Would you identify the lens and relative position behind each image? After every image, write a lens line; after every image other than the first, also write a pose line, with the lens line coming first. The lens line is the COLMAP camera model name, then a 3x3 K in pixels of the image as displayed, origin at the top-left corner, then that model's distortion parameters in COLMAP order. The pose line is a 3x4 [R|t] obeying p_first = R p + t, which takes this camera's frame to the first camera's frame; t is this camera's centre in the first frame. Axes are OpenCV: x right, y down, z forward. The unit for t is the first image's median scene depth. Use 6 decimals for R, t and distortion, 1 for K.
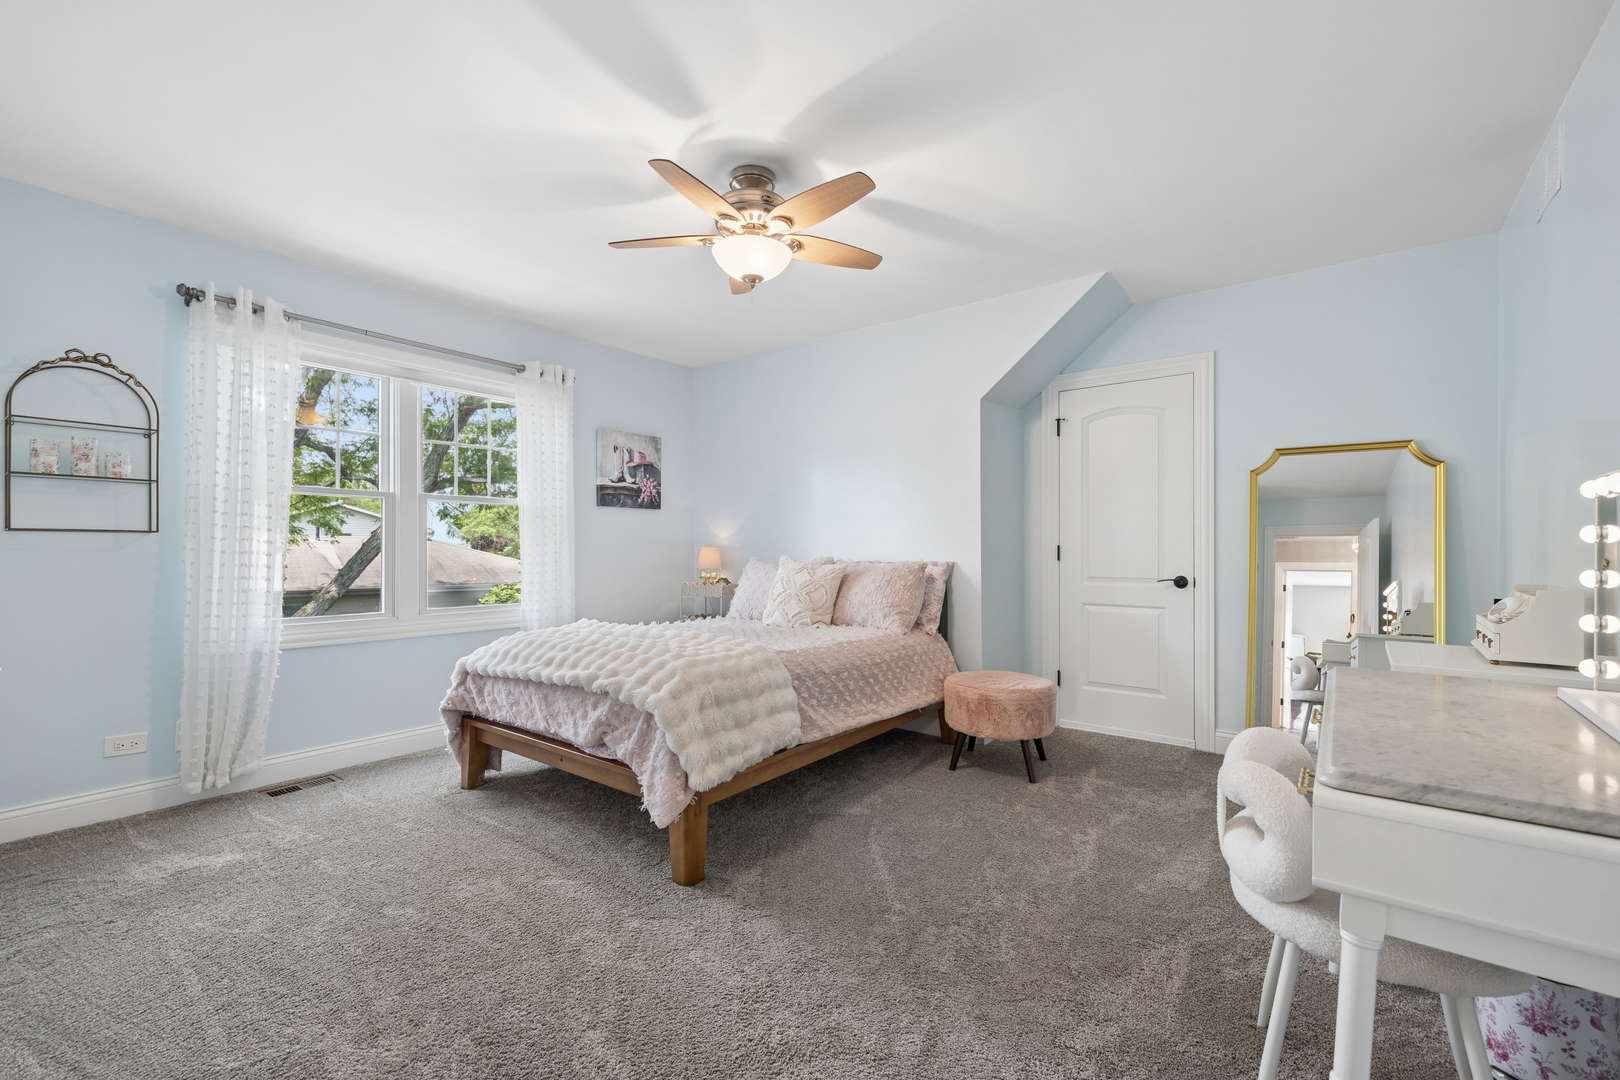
lens RADIAL K [[684.9, 0, 810.3], [0, 684.9, 552.9], [0, 0, 1]] dist [0.001367, -0.000167]
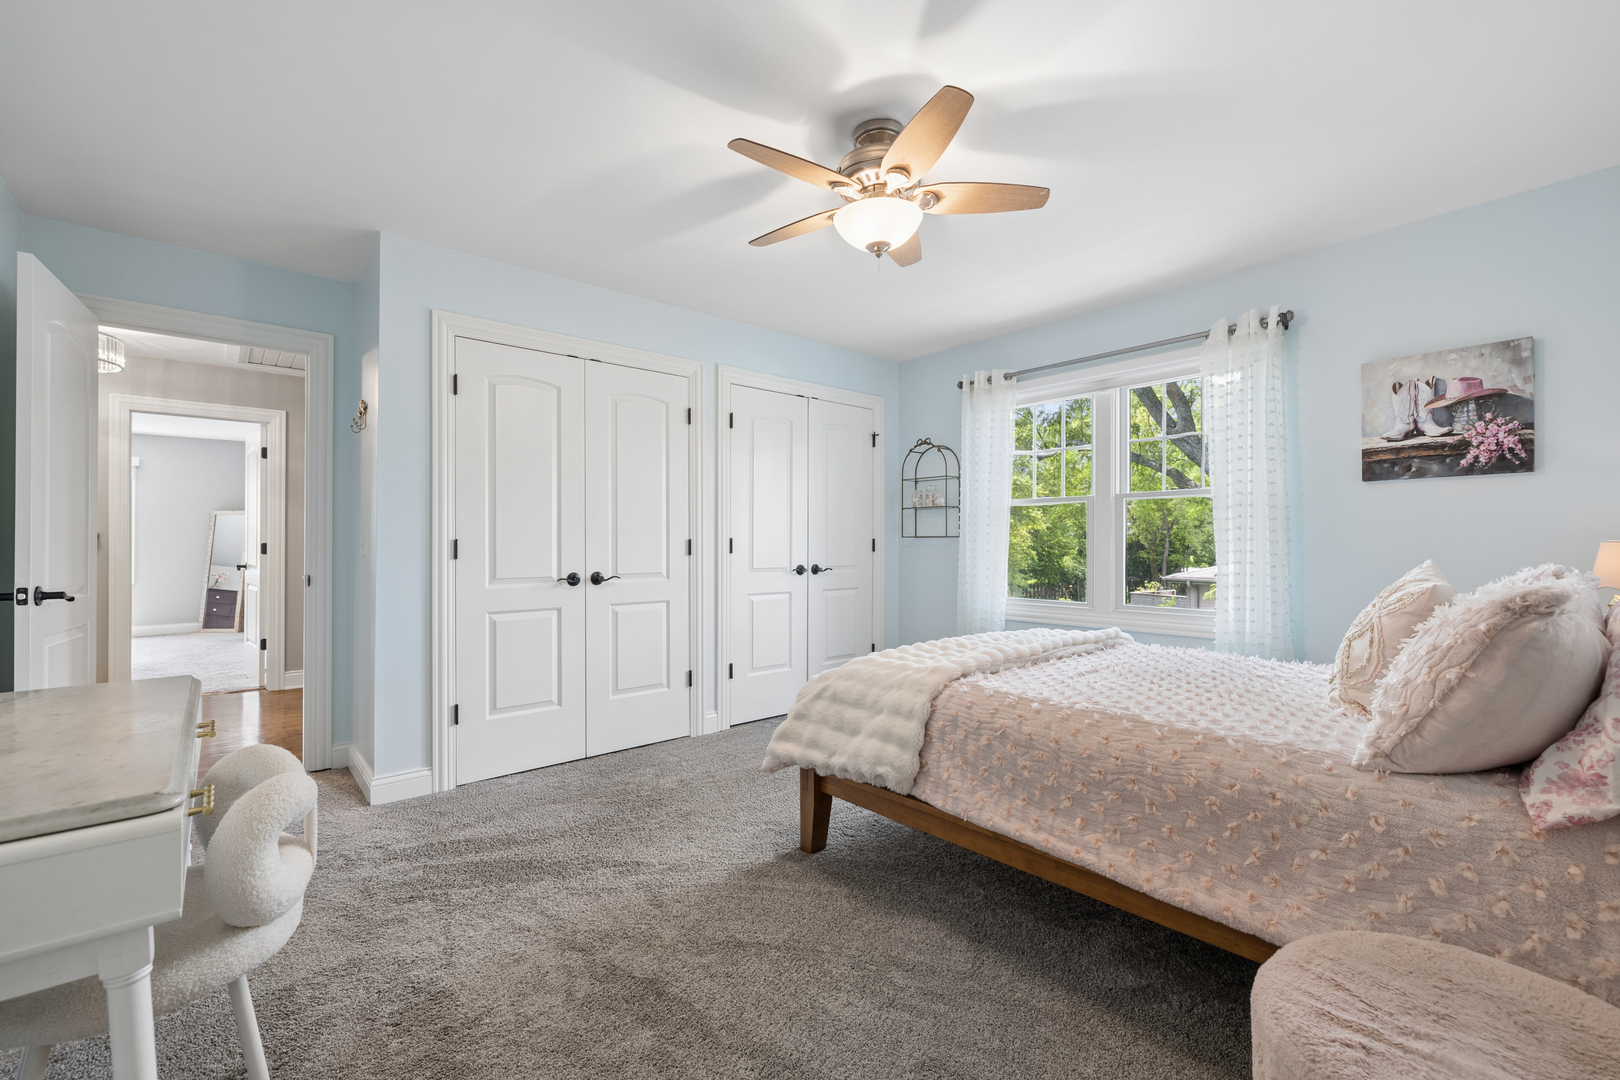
lens RADIAL K [[684.9, 0, 808.5], [0, 684.9, 539.6], [0, 0, 1]] dist [0.001367, -0.000167]
pose [[-0.192381, -0.011576, -0.981252, 0.431638], [-0.003724, 0.999932, -0.011066, -0.002449], [0.981313, 0.001526, -0.192411, 0.576247]]
